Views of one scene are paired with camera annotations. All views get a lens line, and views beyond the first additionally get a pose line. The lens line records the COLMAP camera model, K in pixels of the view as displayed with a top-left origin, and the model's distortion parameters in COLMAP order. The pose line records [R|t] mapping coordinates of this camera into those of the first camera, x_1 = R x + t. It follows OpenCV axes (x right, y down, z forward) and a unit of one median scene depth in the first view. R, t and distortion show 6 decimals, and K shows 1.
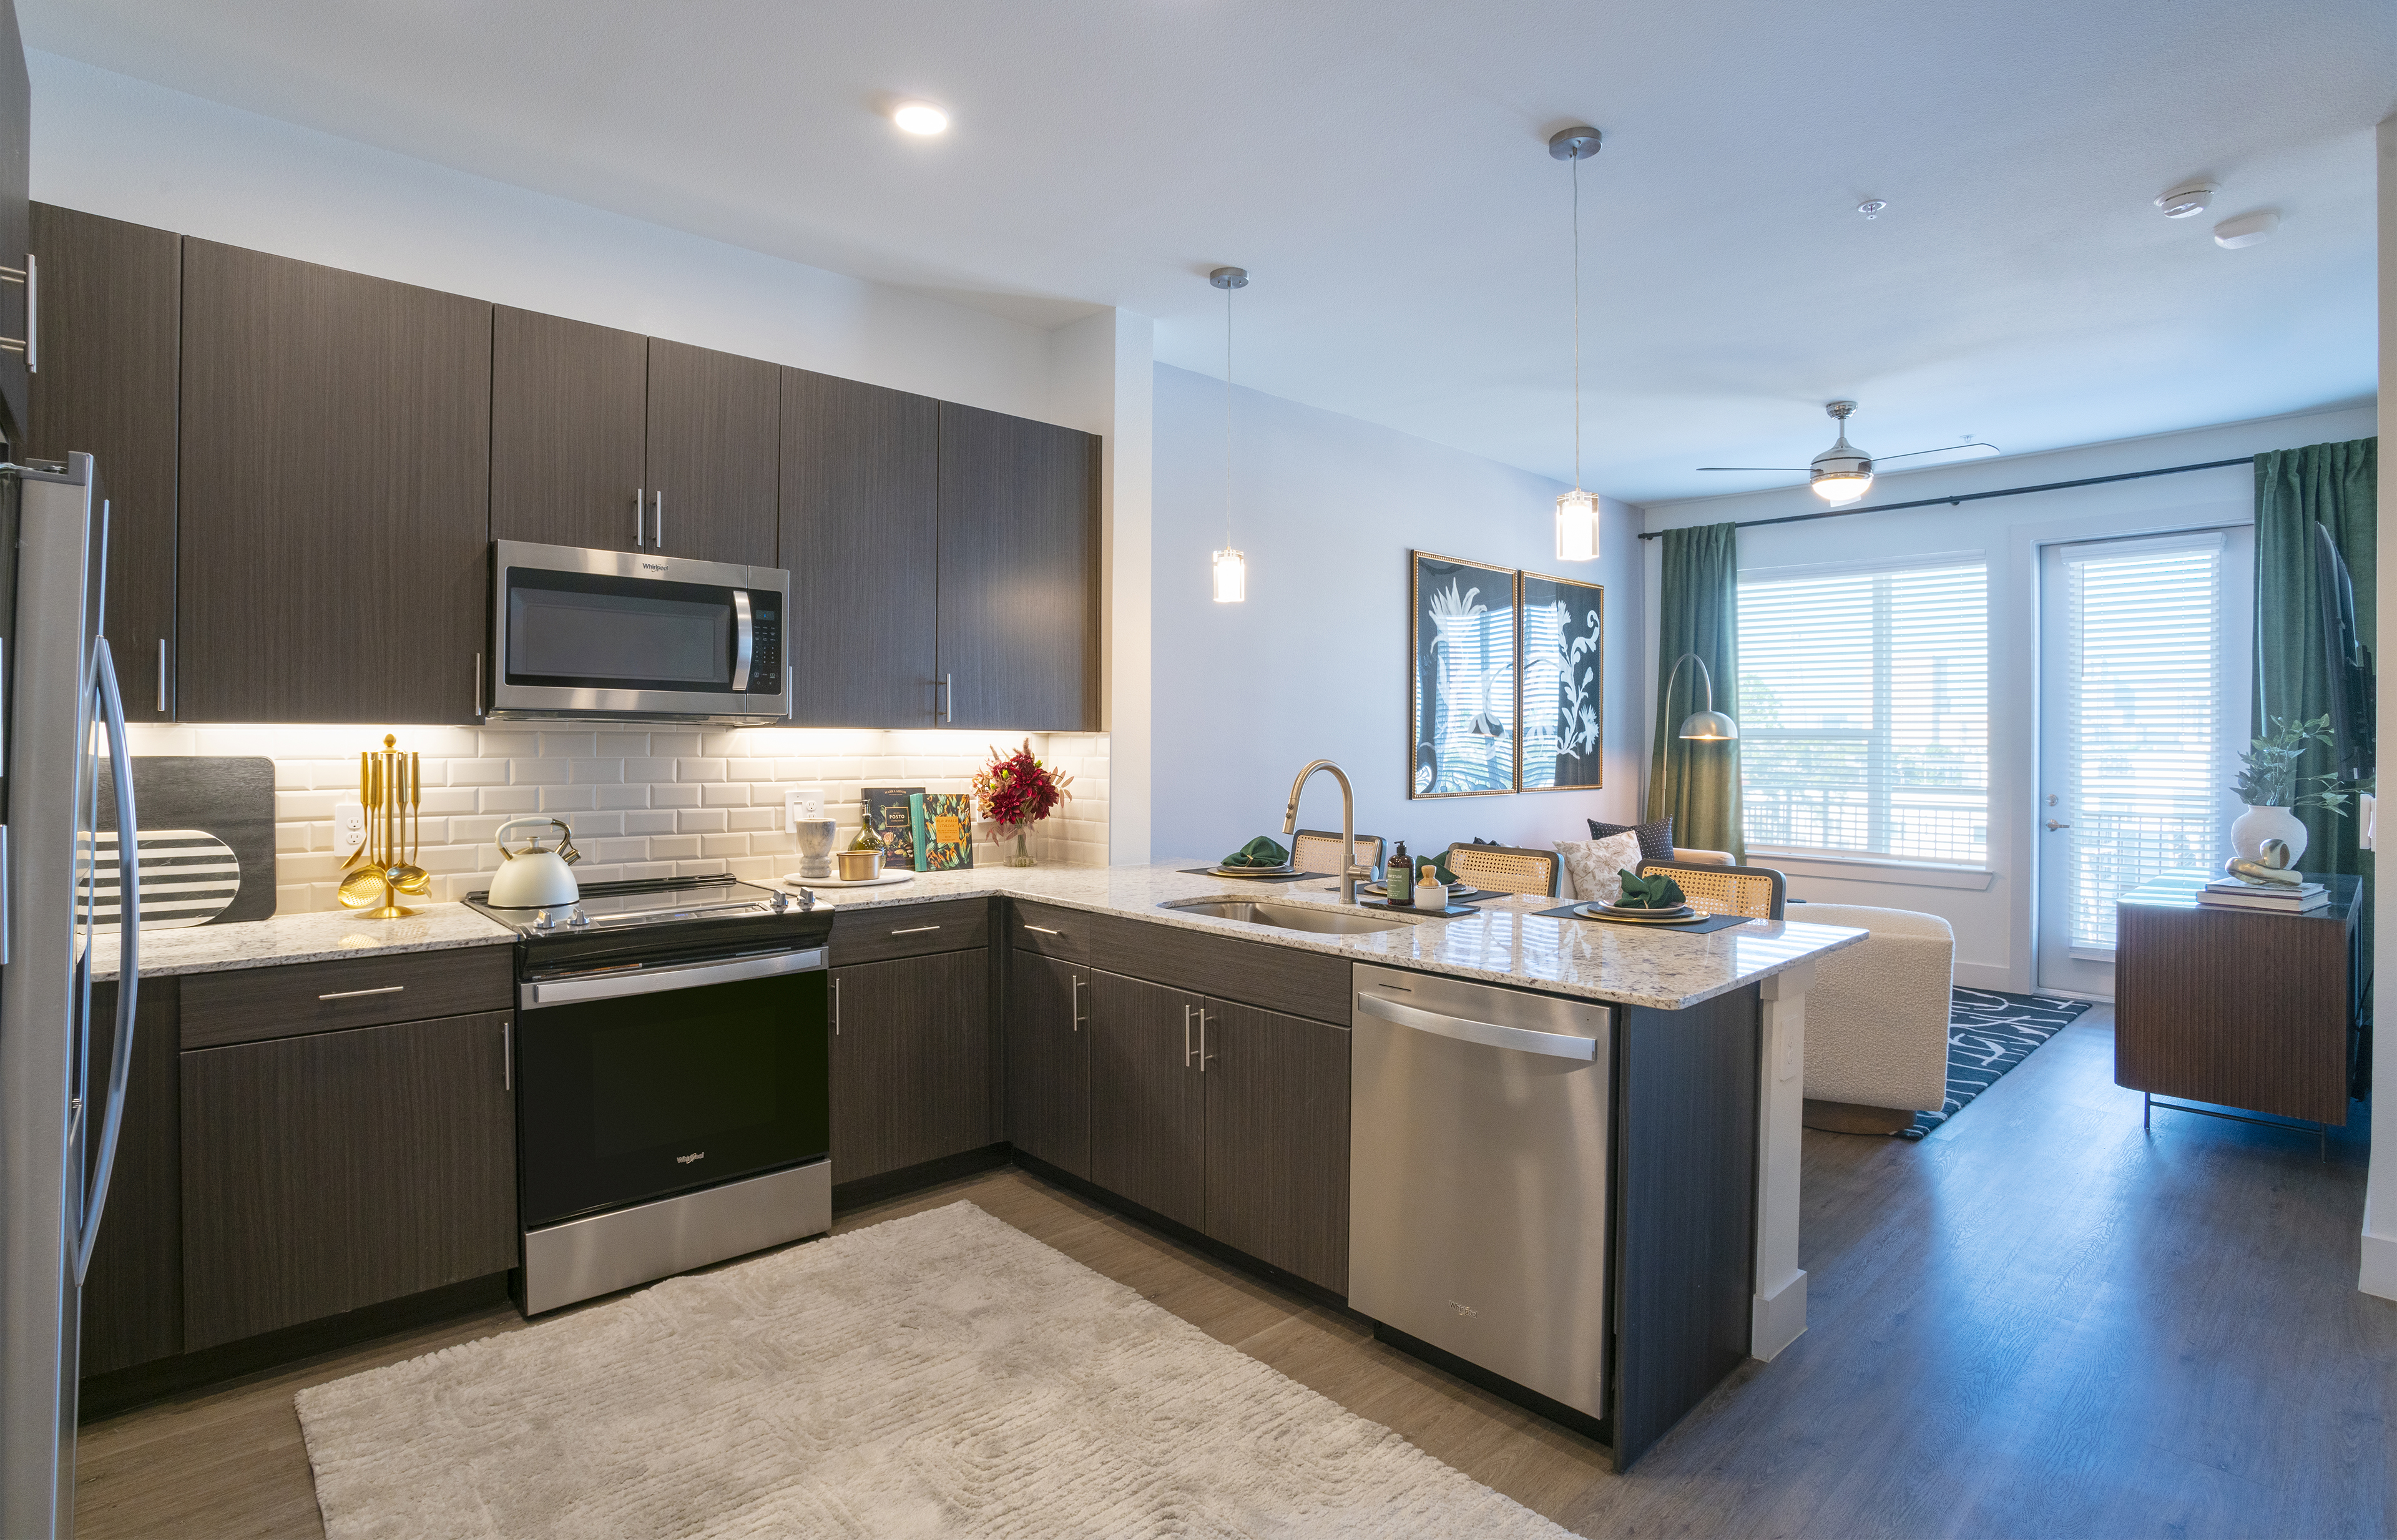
lens RADIAL K [[1188.8, 0, 1192.8], [0, 1188.8, 721.7], [0, 0, 1]] dist [-0.069766, 0.032776]
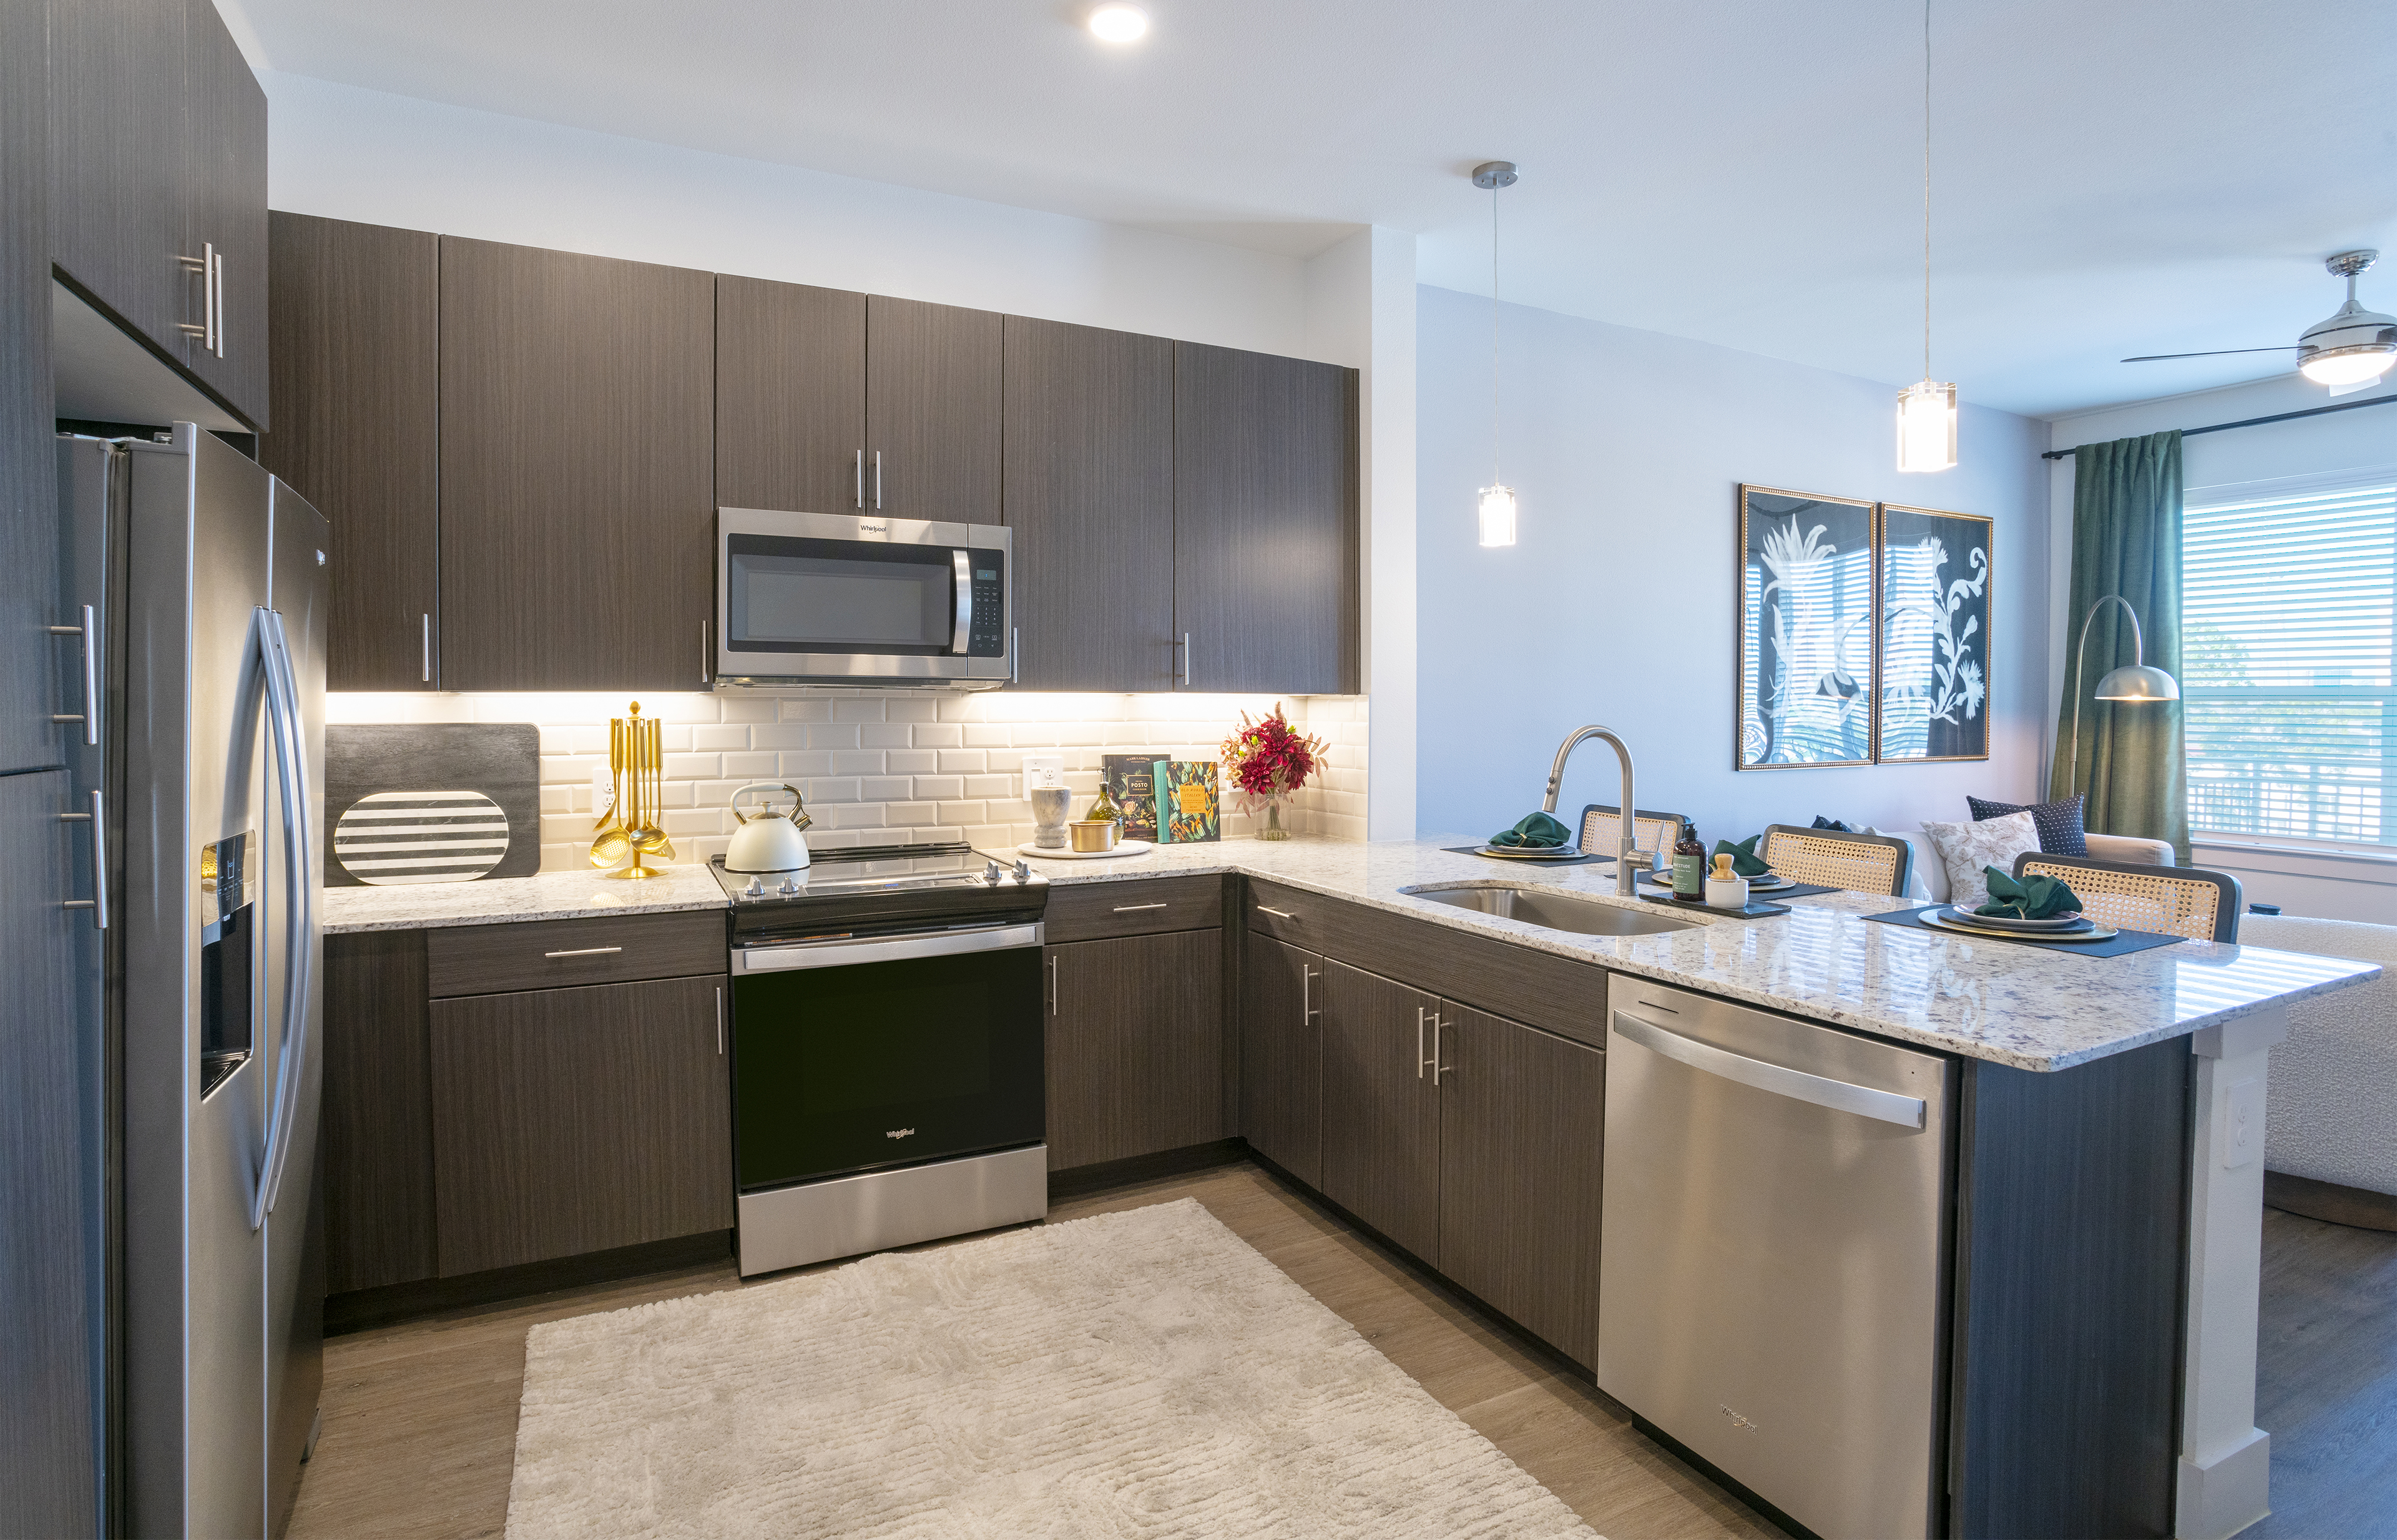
lens RADIAL K [[1188.8, 0, 1192.8], [0, 1188.8, 721.7], [0, 0, 1]] dist [-0.069766, 0.032776]
pose [[0.961020, -0.000644, -0.276478, 0.071847], [0.008667, 0.999576, 0.027800, 0.004002], [0.276342, -0.029113, 0.960618, 0.123540]]
